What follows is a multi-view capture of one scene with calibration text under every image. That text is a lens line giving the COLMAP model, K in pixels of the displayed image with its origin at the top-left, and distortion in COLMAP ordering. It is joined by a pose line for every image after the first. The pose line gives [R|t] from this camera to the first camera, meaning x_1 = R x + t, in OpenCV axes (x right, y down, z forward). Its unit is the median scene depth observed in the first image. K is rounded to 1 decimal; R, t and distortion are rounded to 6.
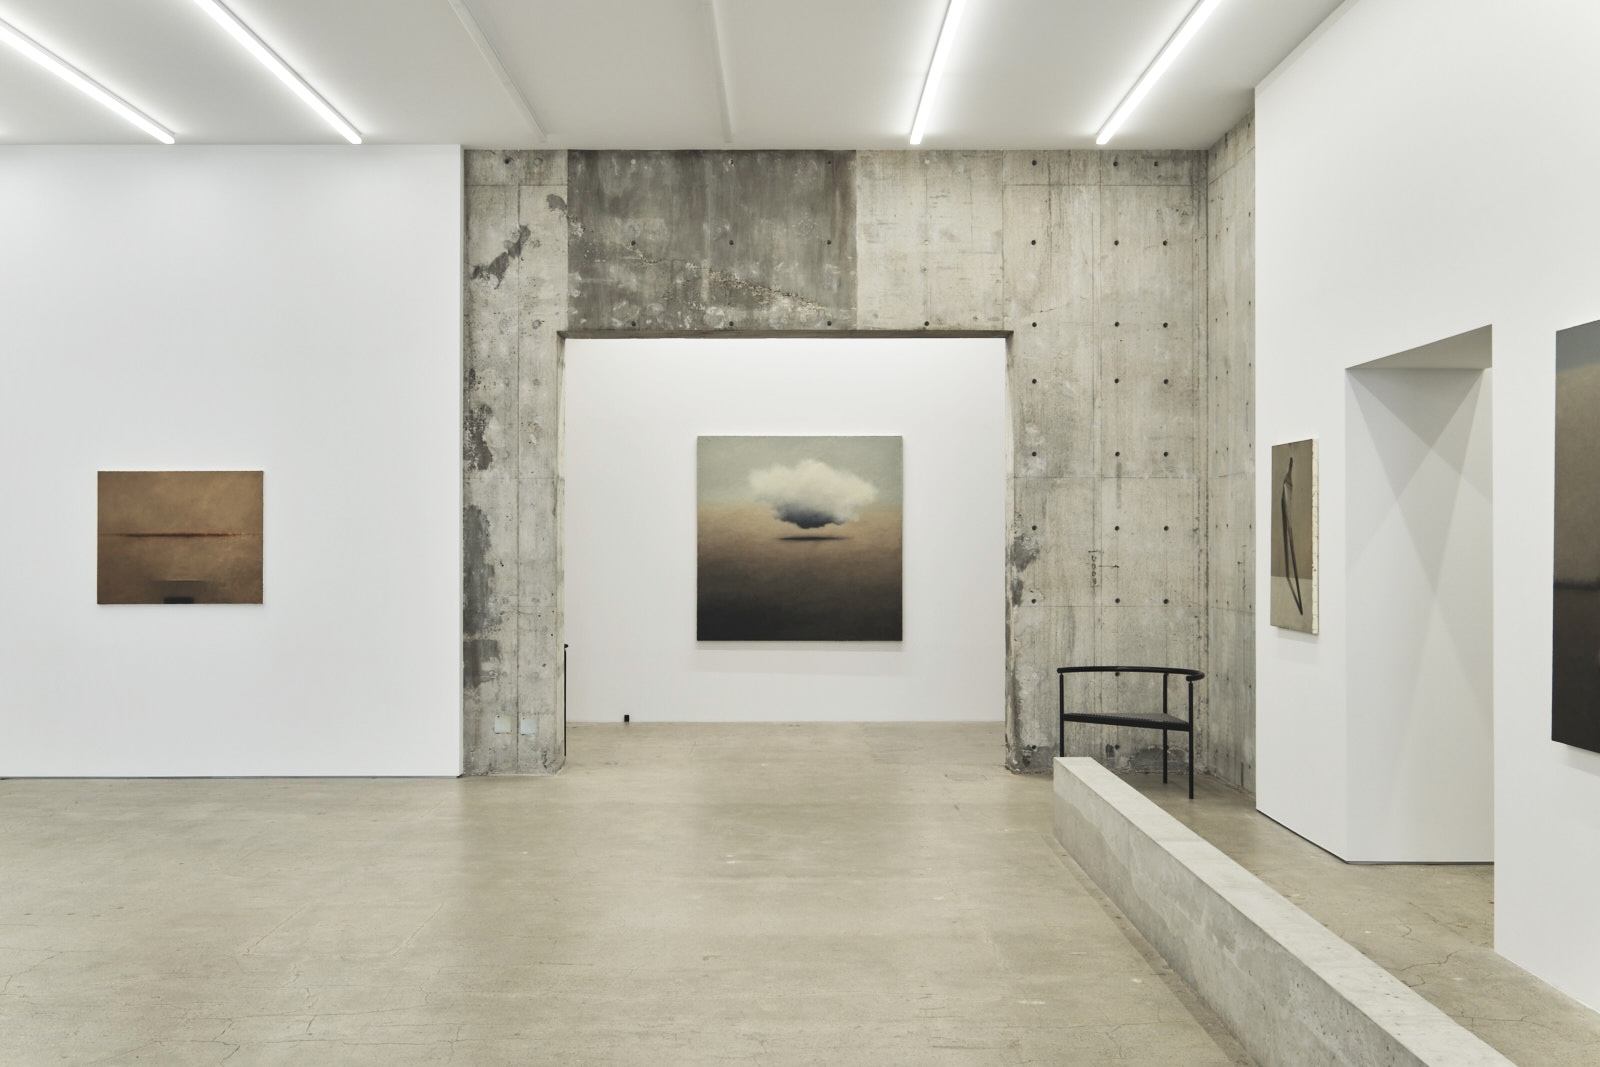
lens RADIAL K [[1574.2, 0, 790.8], [0, 1574.2, 521.4], [0, 0, 1]] dist [-0.063177, 0.009446]
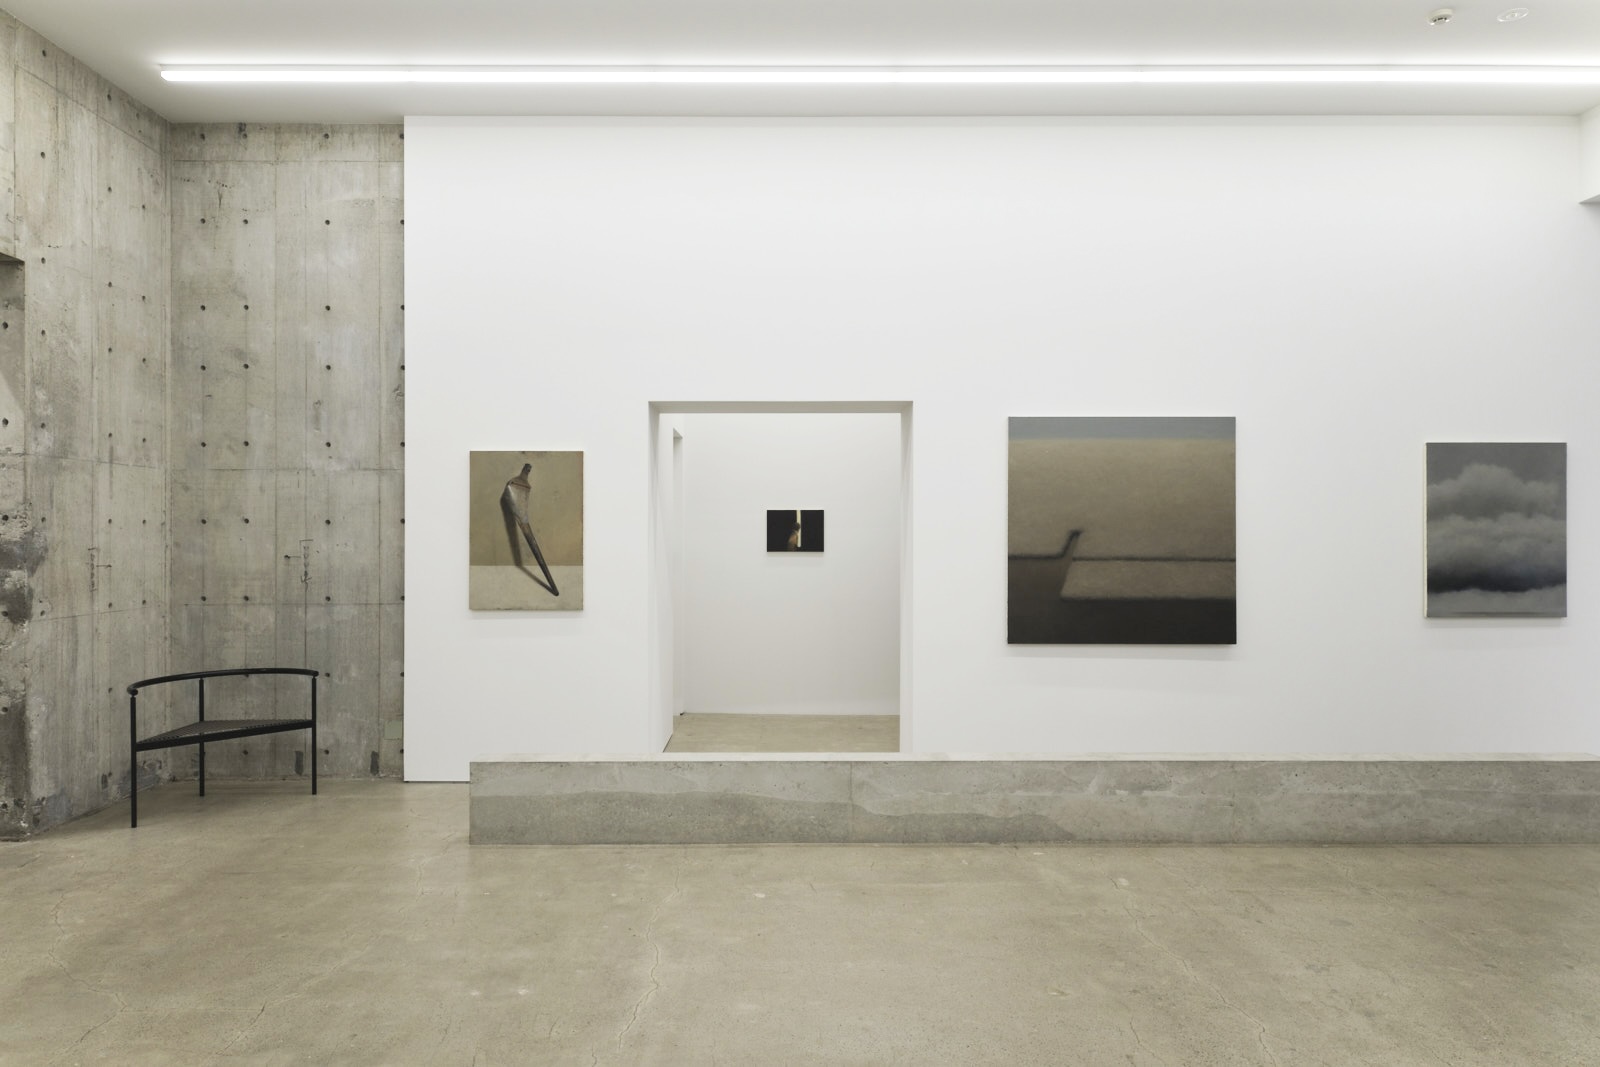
lens RADIAL K [[1035.1, 0, 772.0], [0, 1035.1, 531.0], [0, 0, 1]] dist [-0.000400, -0.003886]
pose [[0.012863, 0.001083, 0.999917, -0.356265], [-0.008407, 0.999964, -0.000975, 0.007083], [-0.999882, -0.008393, 0.012871, 0.629402]]
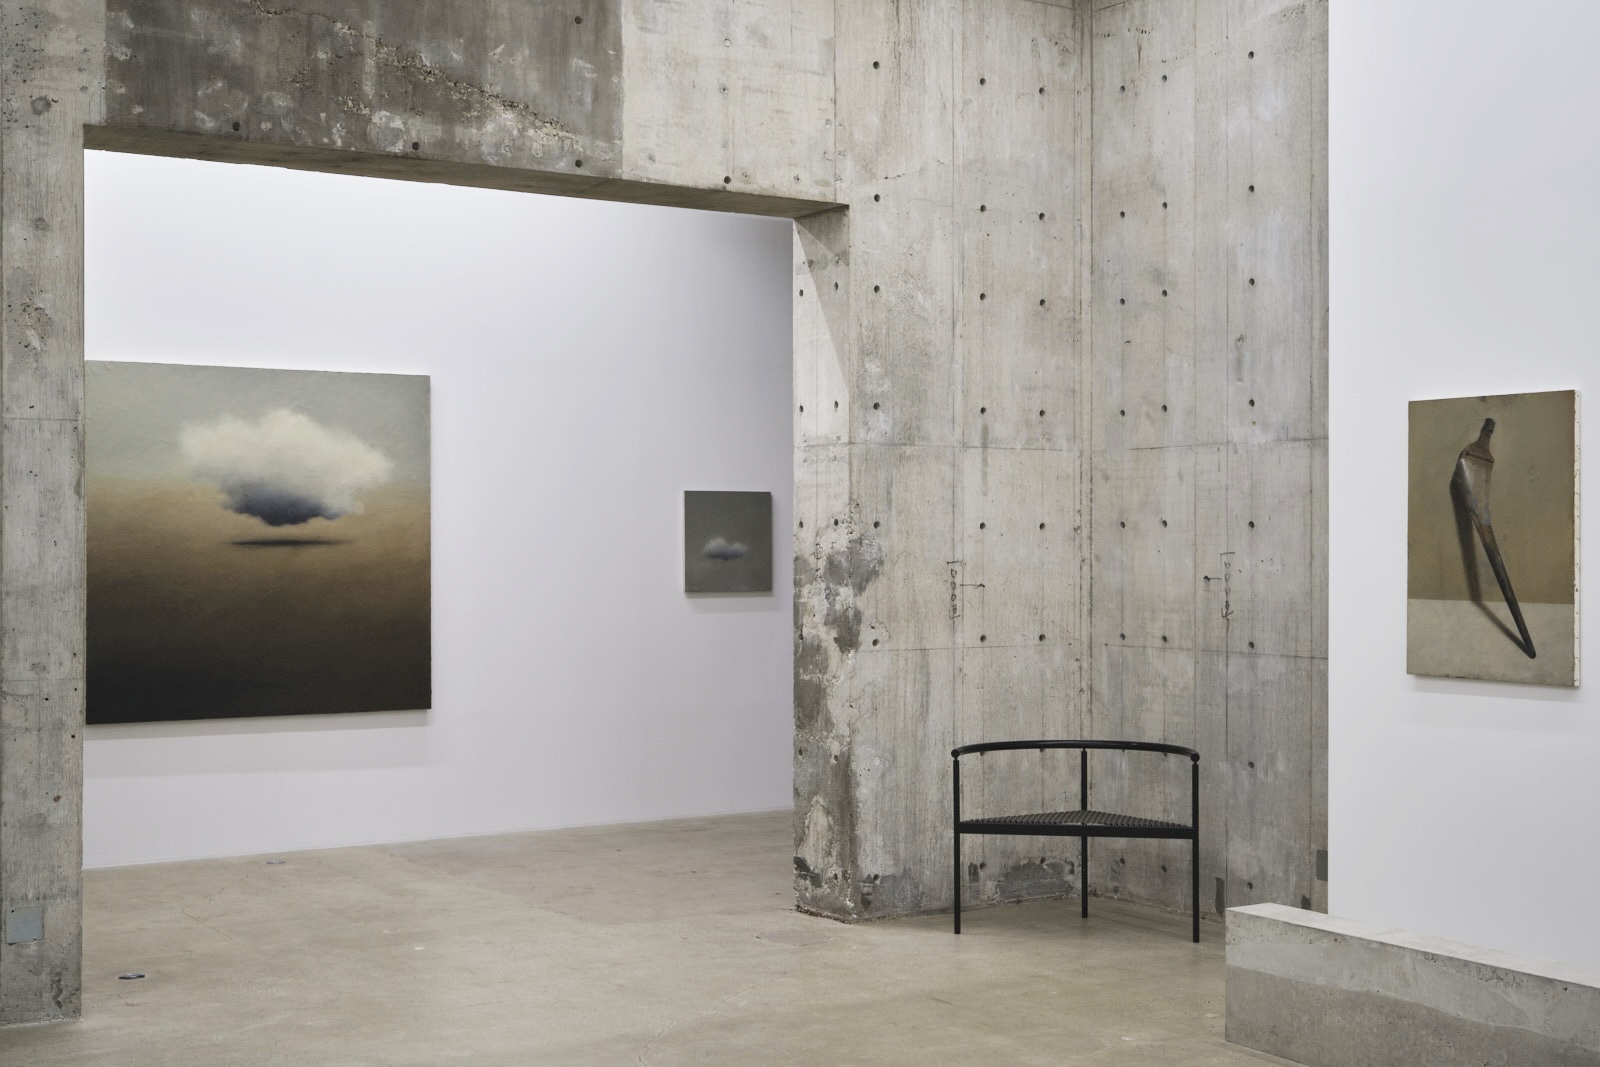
lens RADIAL K [[1992.1, 0, 800.0], [0, 1992.1, 533.5], [0, 0, 1]] dist [-0.012917, -0.015121]
pose [[0.851532, 0.002250, 0.524298, -0.284238], [-0.005314, 0.999976, 0.004338, 0.004267], [-0.524276, -0.006480, 0.851524, 0.344332]]
